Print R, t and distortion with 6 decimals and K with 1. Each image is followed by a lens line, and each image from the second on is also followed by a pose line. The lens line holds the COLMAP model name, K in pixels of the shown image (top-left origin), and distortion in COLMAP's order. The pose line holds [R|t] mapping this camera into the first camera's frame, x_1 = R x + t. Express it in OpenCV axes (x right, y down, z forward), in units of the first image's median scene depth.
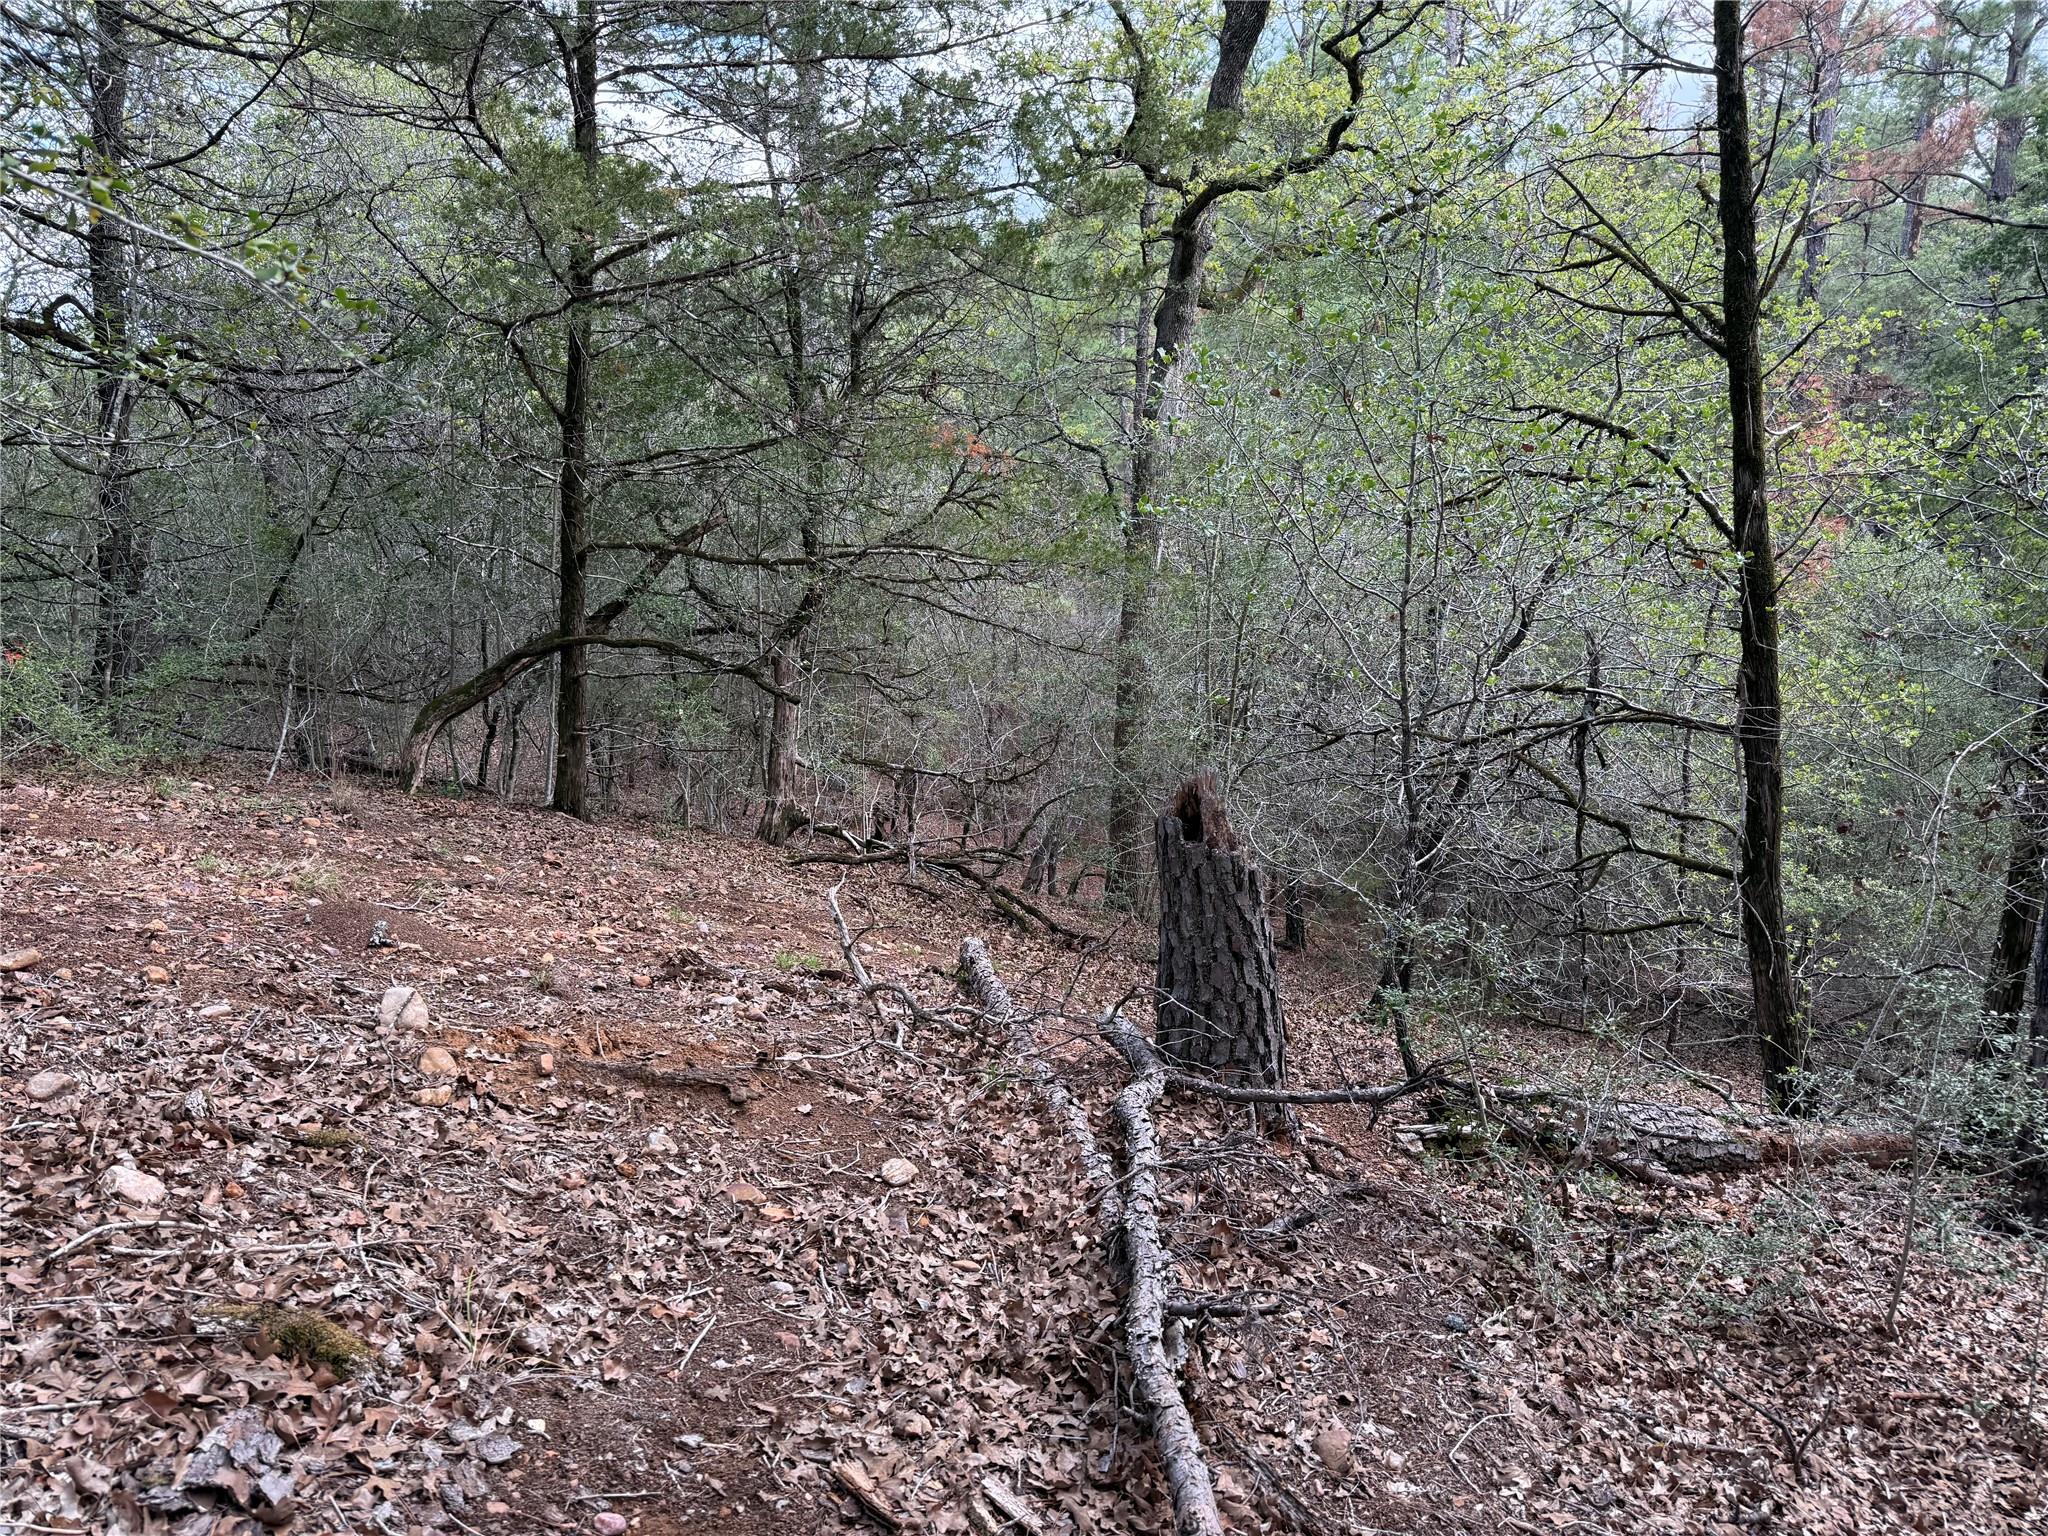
lens RADIAL K [[1089.1, 0, 1024.0], [0, 1089.1, 768.0], [0, 0, 1]] dist [-0.115833, 0.018161]
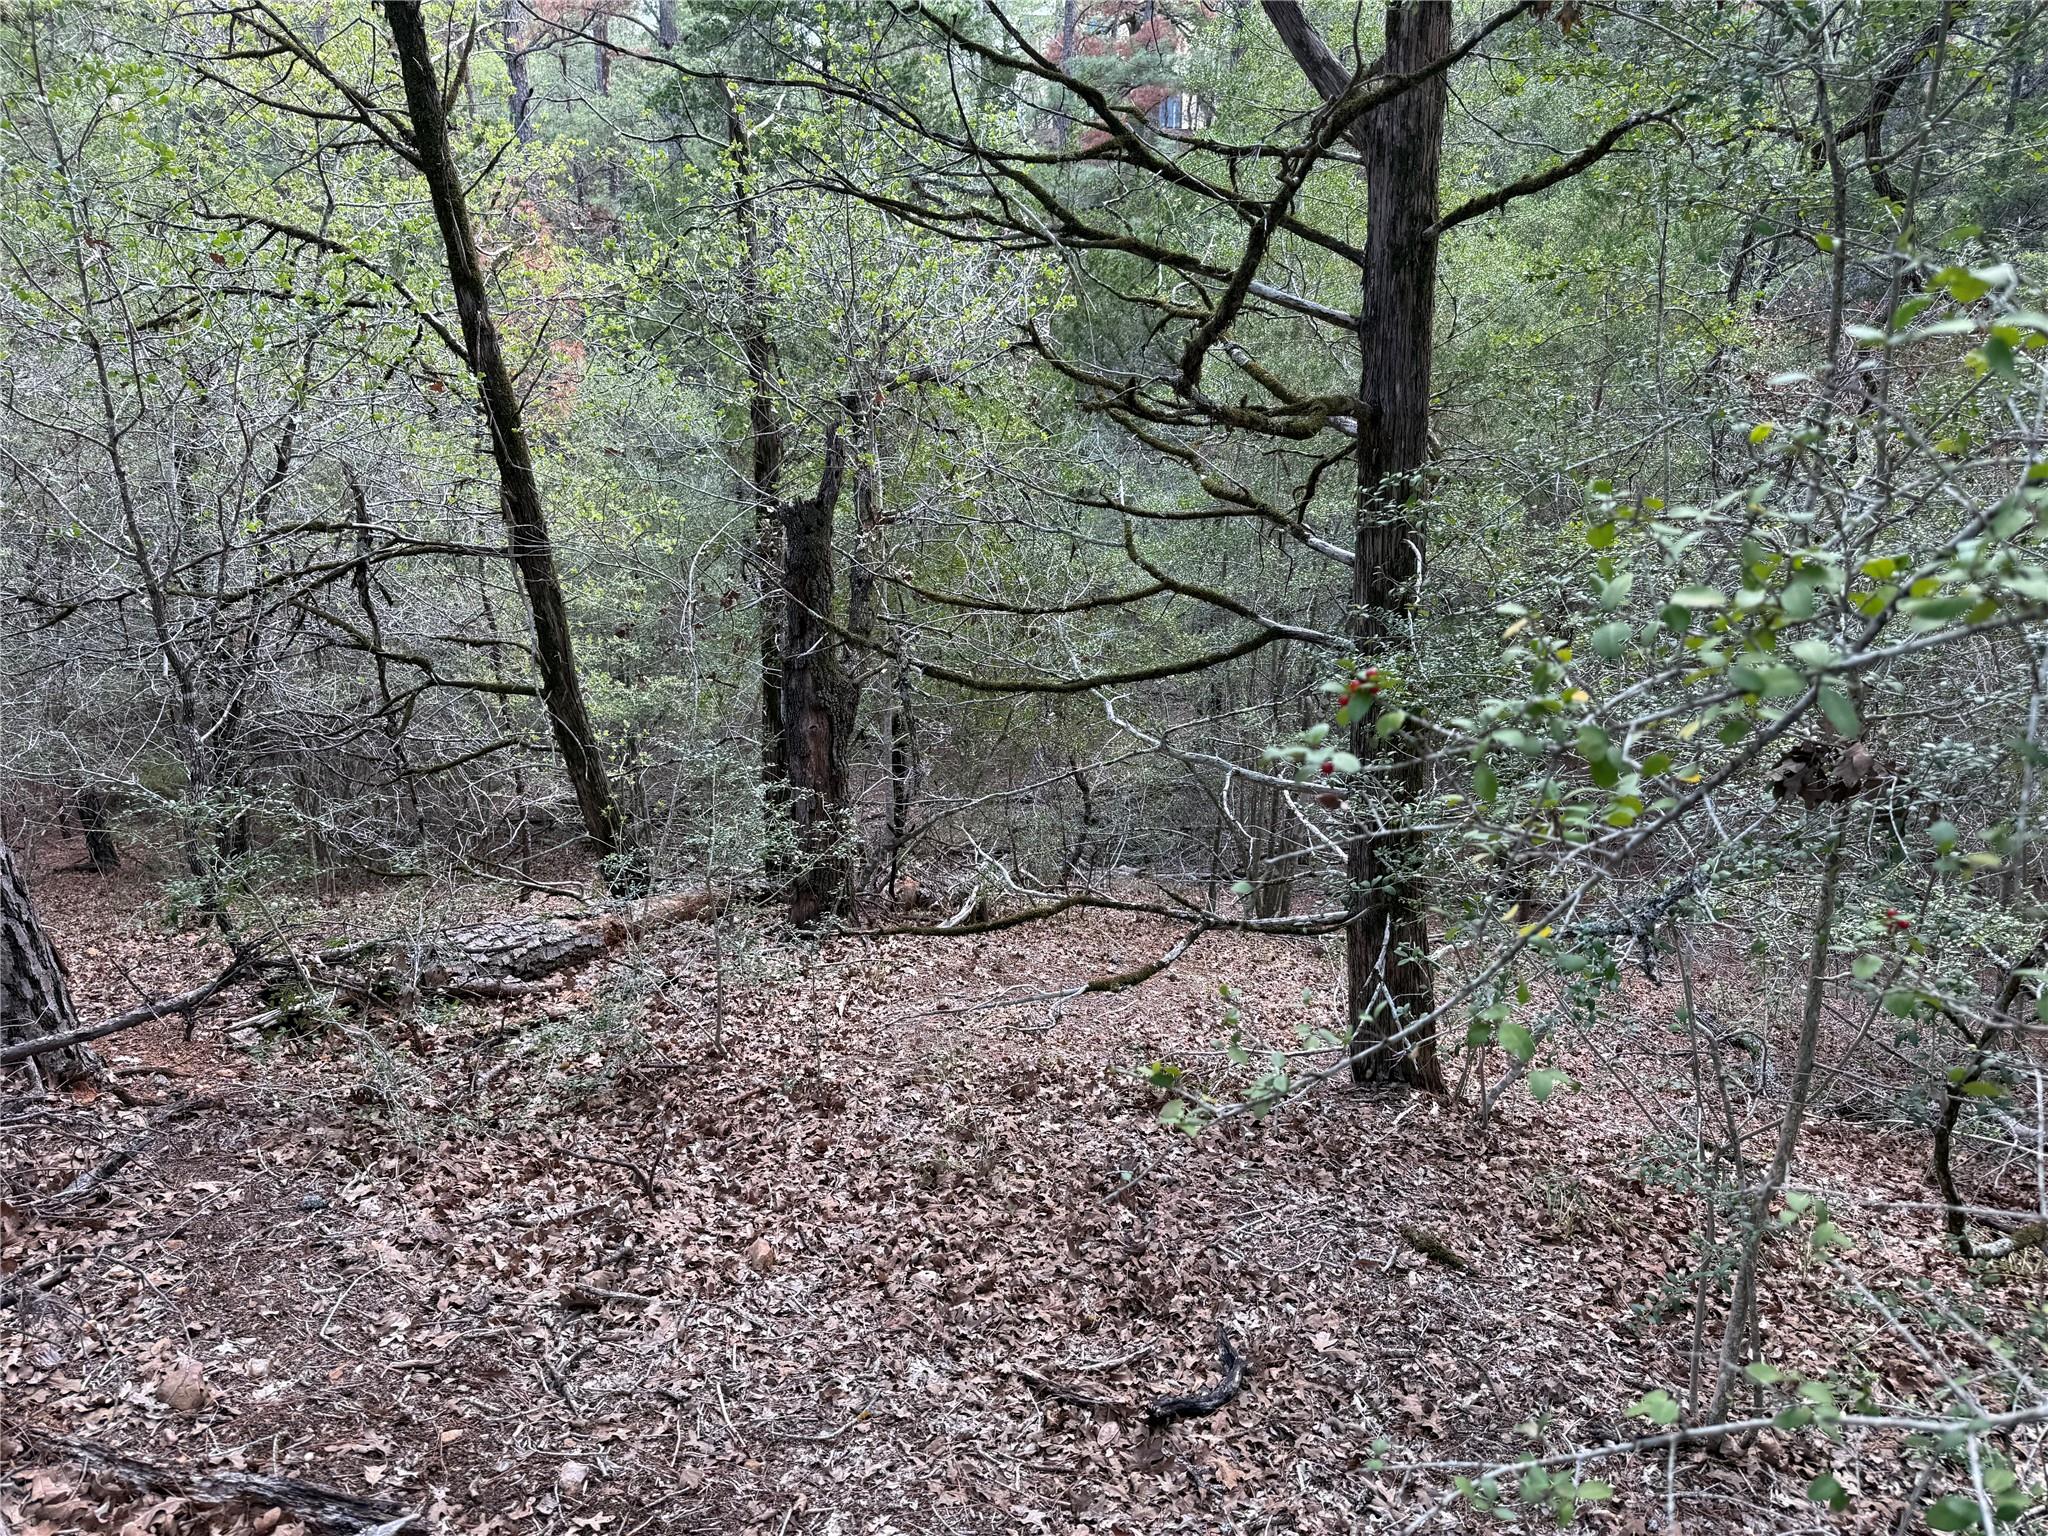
lens RADIAL K [[1089.1, 0, 1024.0], [0, 1089.1, 768.0], [0, 0, 1]] dist [-0.115833, 0.018161]
pose [[0.636967, -0.210546, 0.741582, 0.226191], [0.123102, 0.977416, 0.171767, 0.067460], [-0.760998, -0.018119, 0.648501, -0.090573]]
